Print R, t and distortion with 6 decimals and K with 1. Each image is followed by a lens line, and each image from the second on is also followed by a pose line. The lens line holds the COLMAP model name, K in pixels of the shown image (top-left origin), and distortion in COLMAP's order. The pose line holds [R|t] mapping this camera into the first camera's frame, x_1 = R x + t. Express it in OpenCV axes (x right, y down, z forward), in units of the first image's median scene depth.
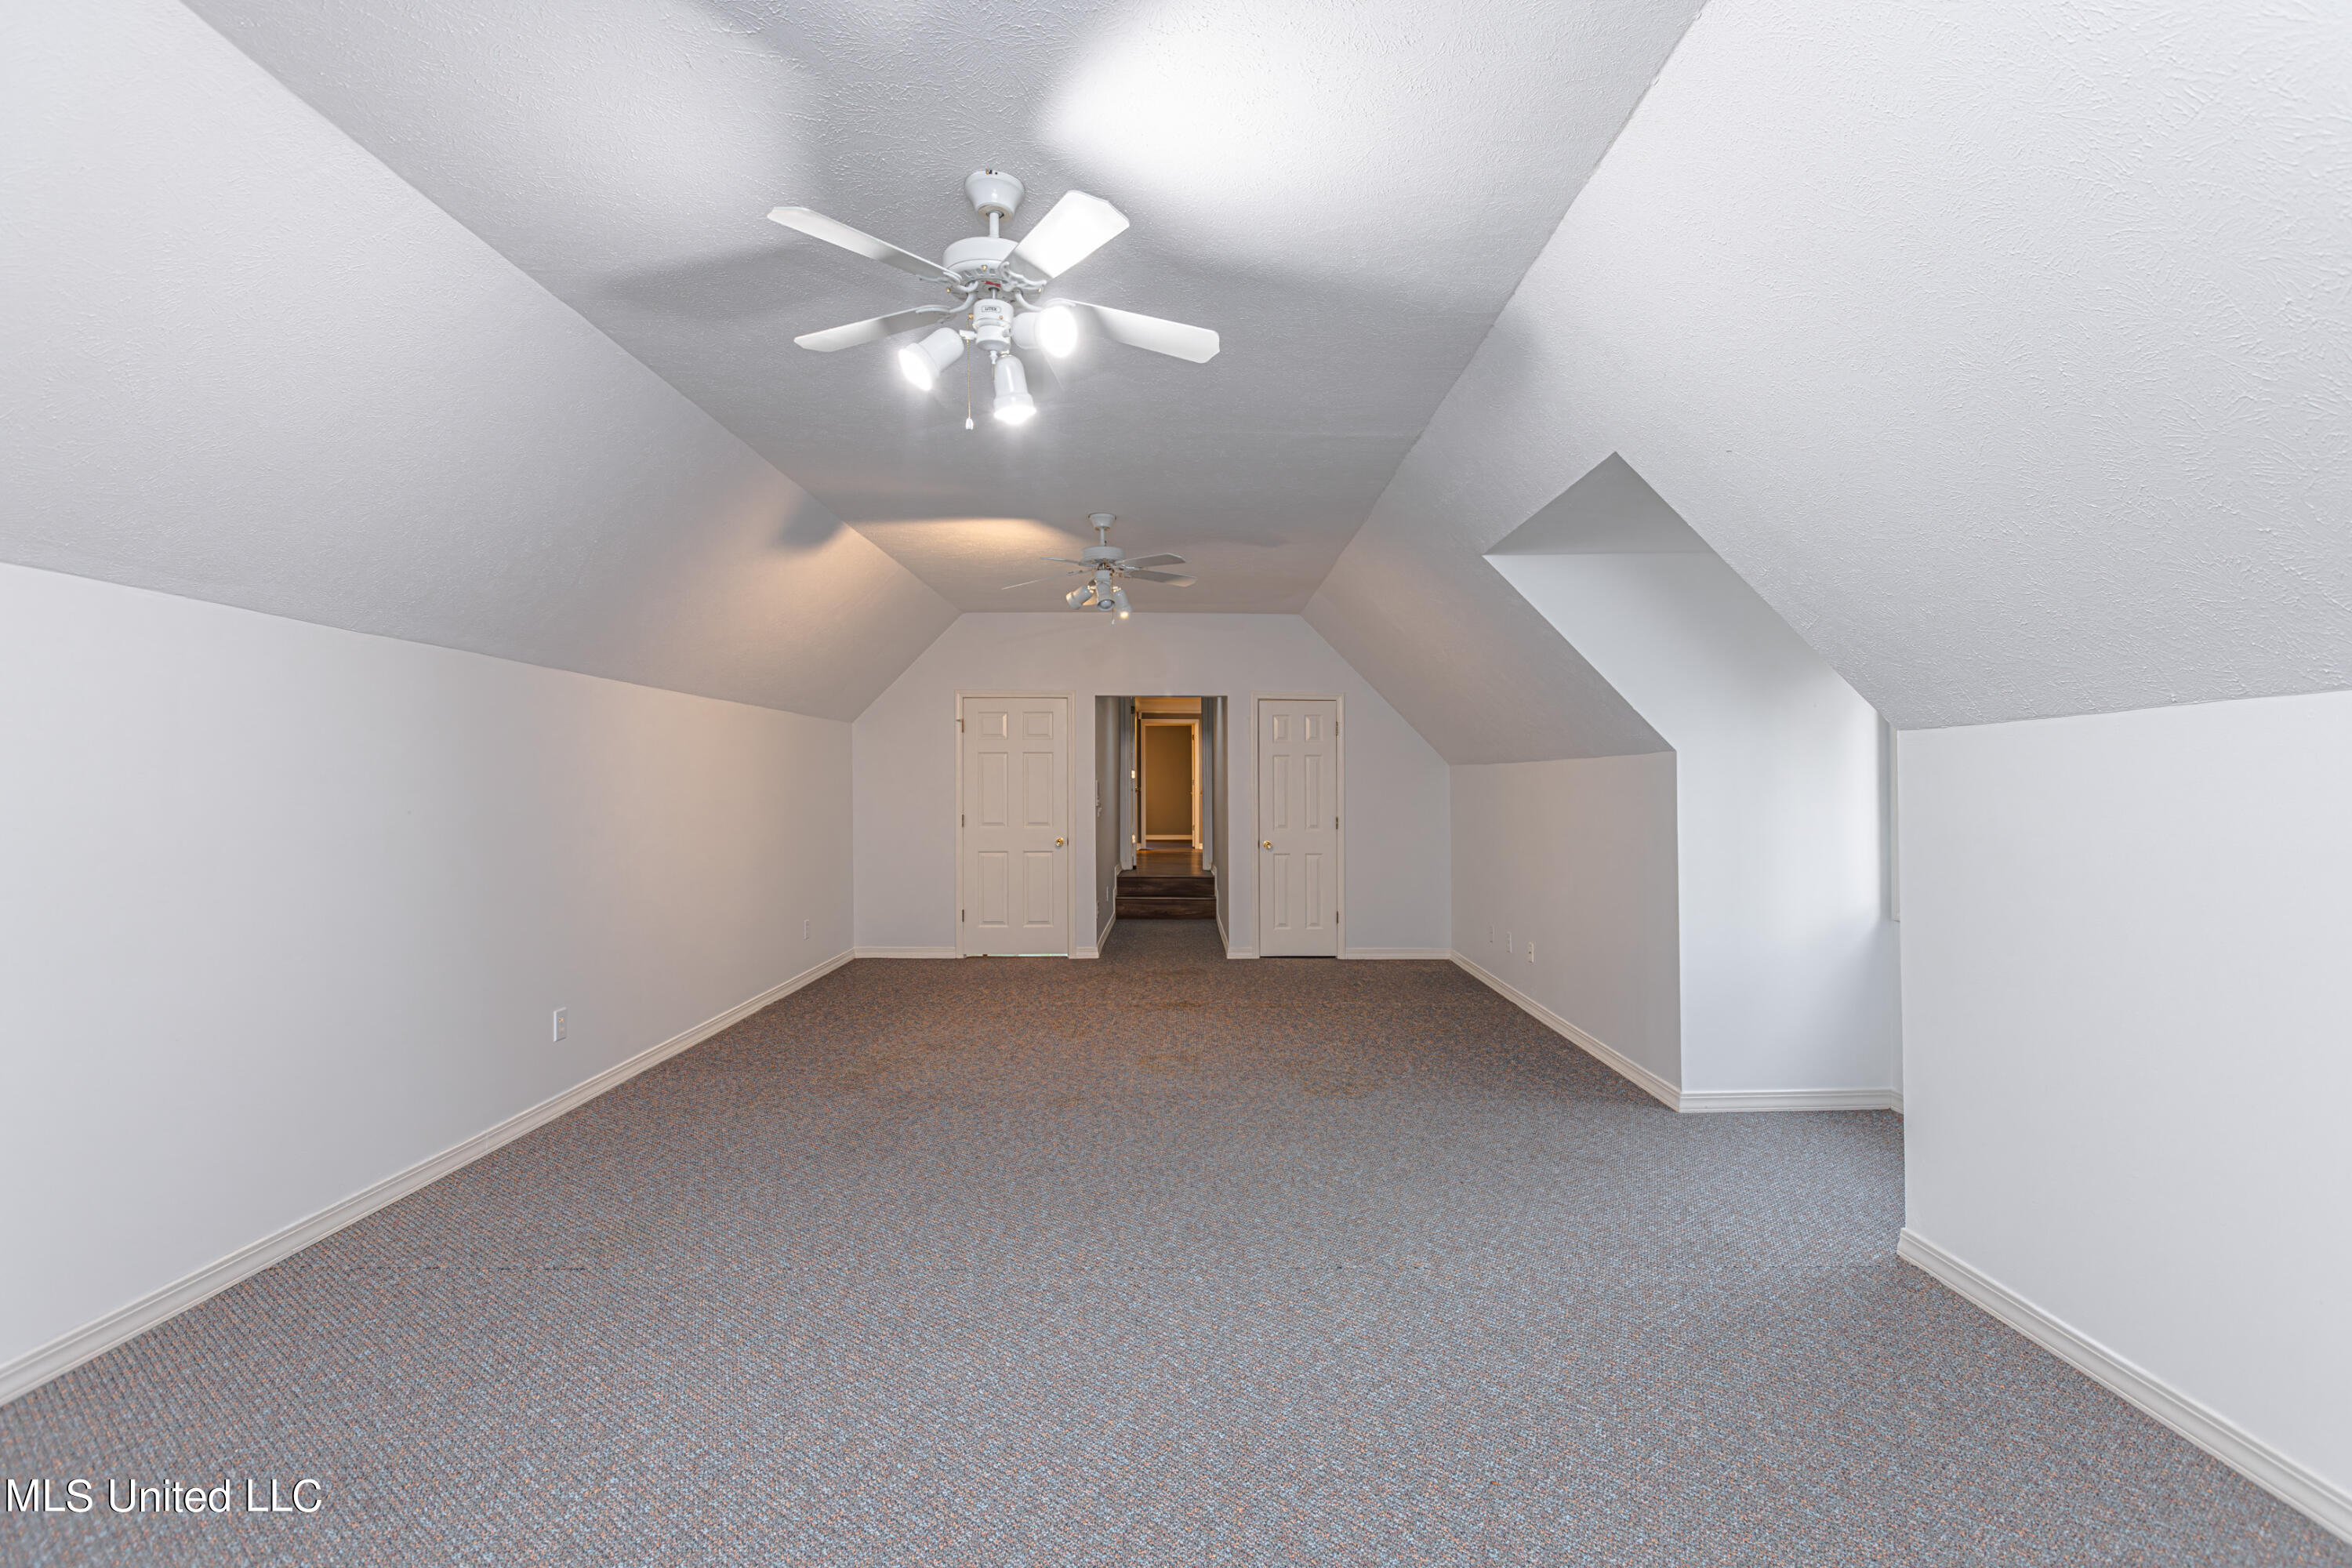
lens RADIAL K [[1067.8, 0, 1184.6], [0, 1067.8, 787.3], [0, 0, 1]] dist [0.000562, -0.000078]
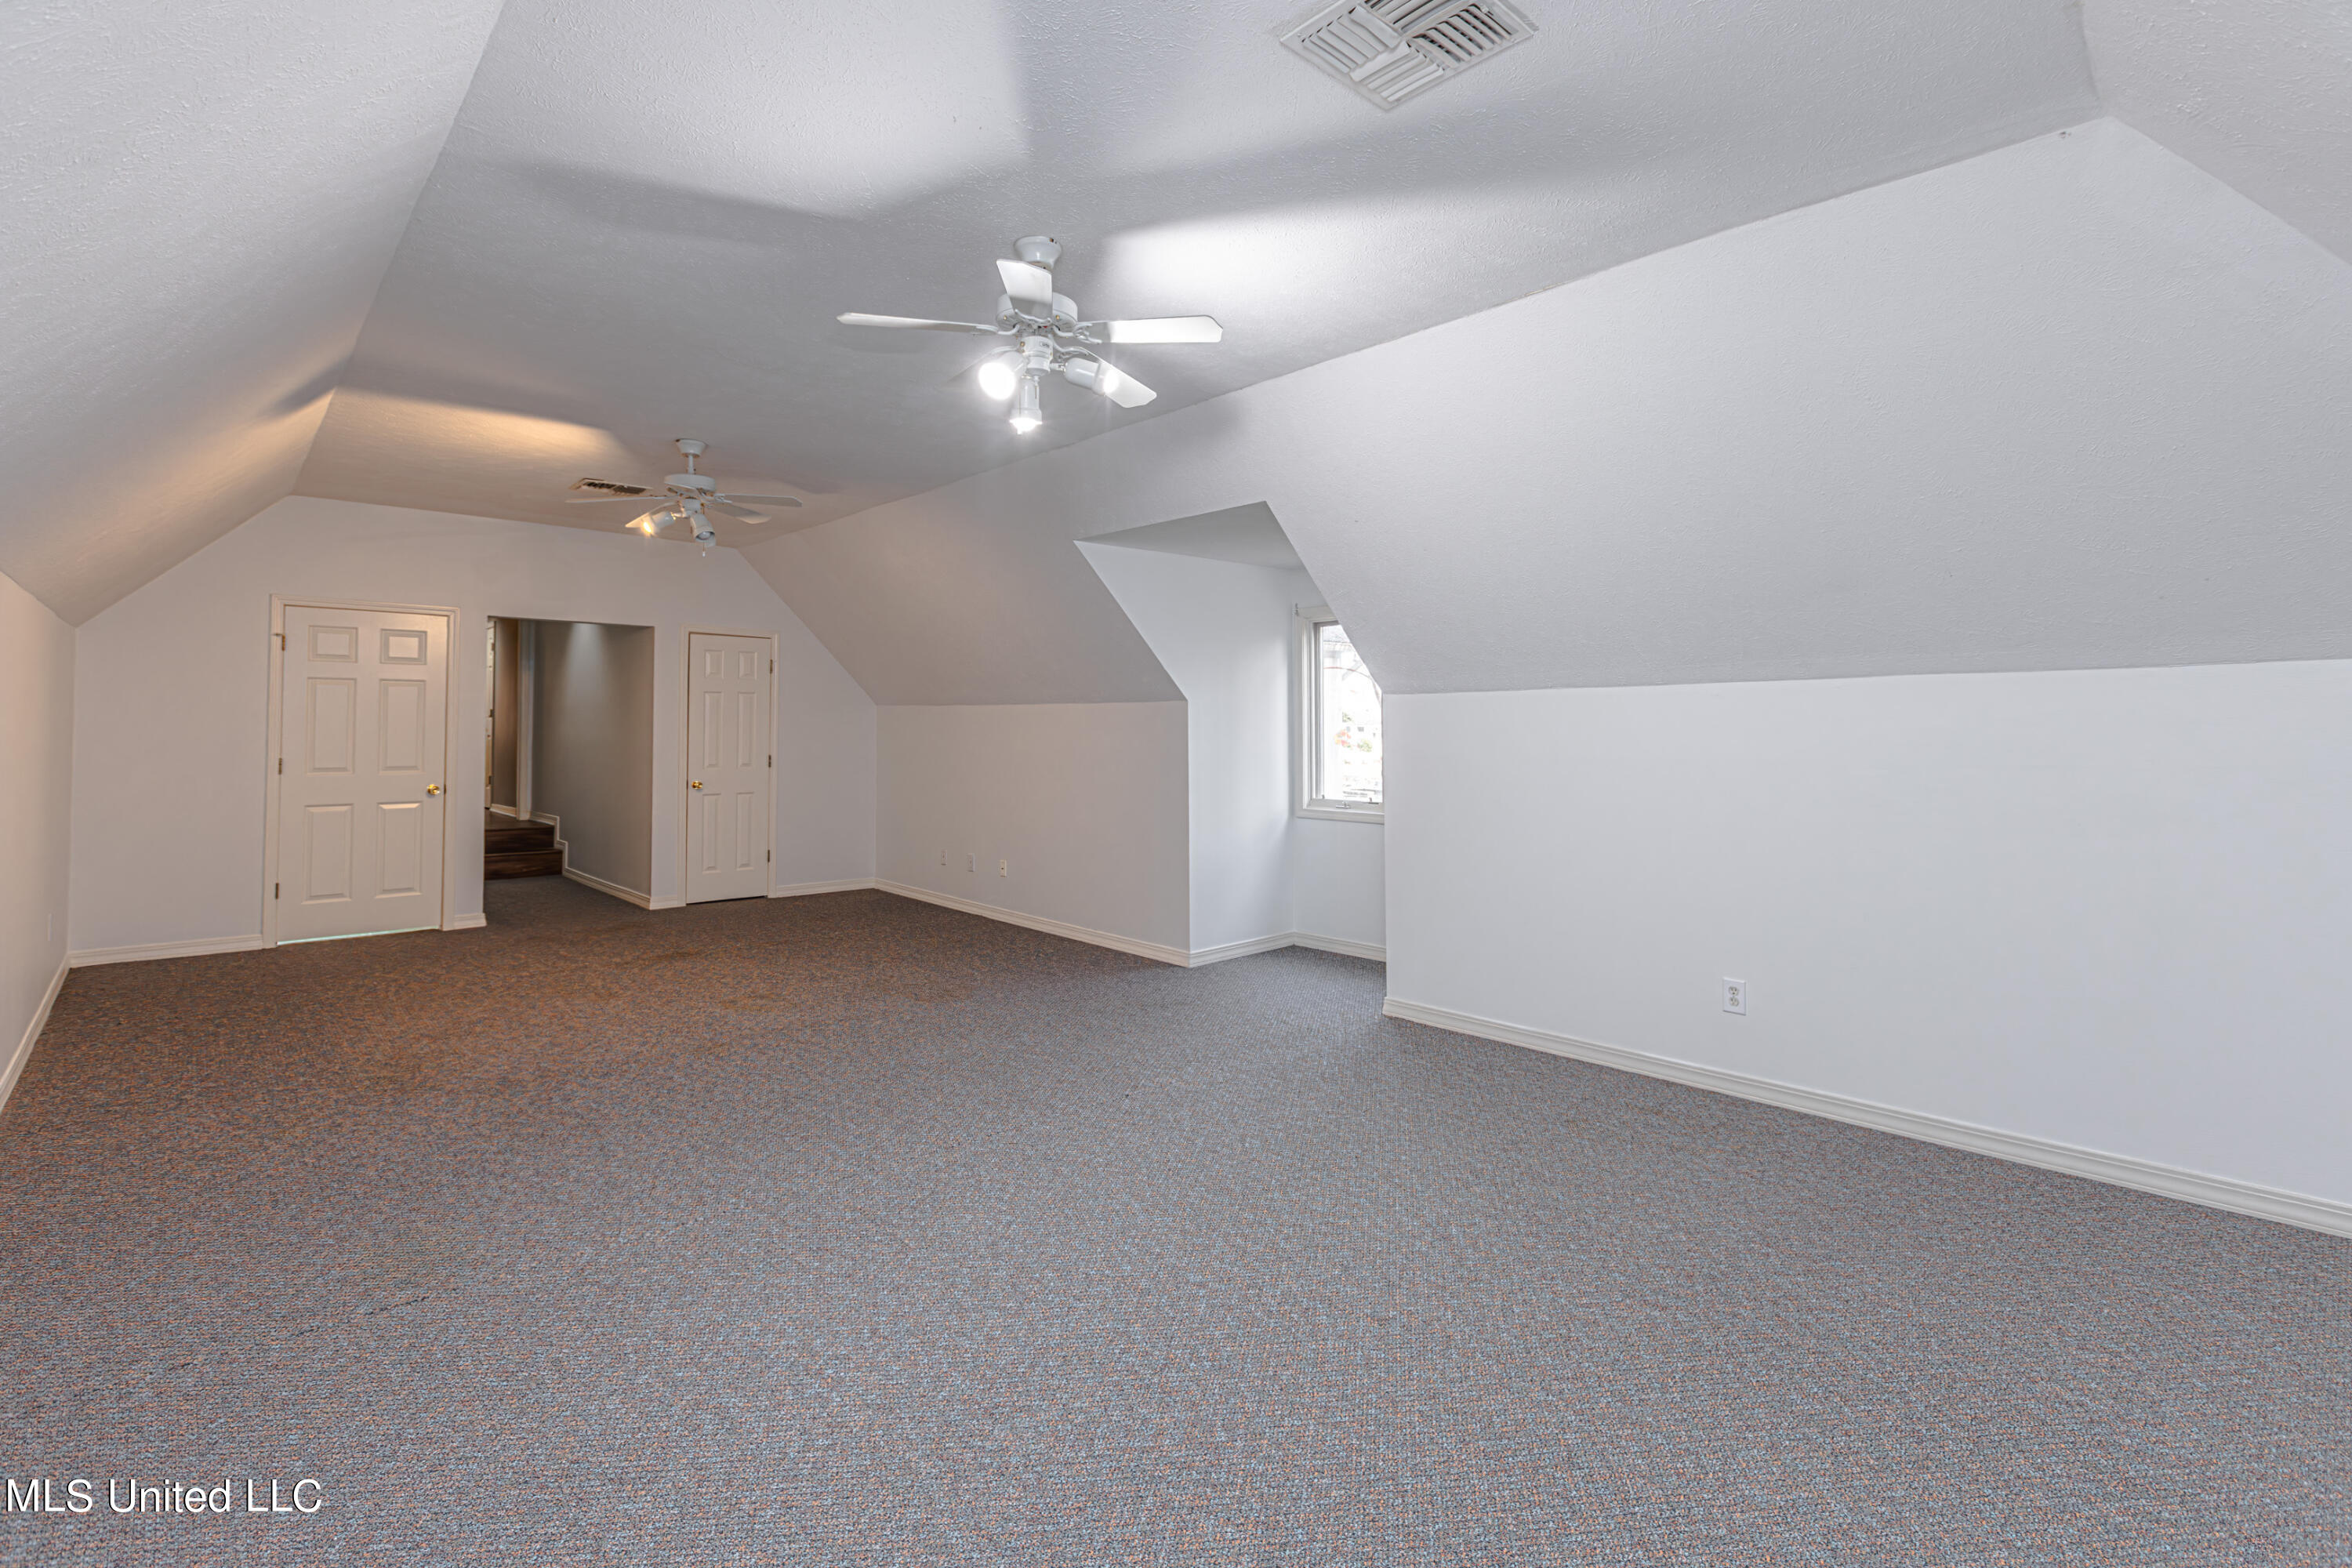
lens RADIAL K [[1067.8, 0, 1212.1], [0, 1067.8, 716.3], [0, 0, 1]] dist [0.000562, -0.000078]
pose [[0.740766, 0.010695, 0.671678, -0.422696], [-0.005393, 0.999936, -0.009974, -0.001130], [-0.671741, 0.003766, 0.740776, -0.025599]]
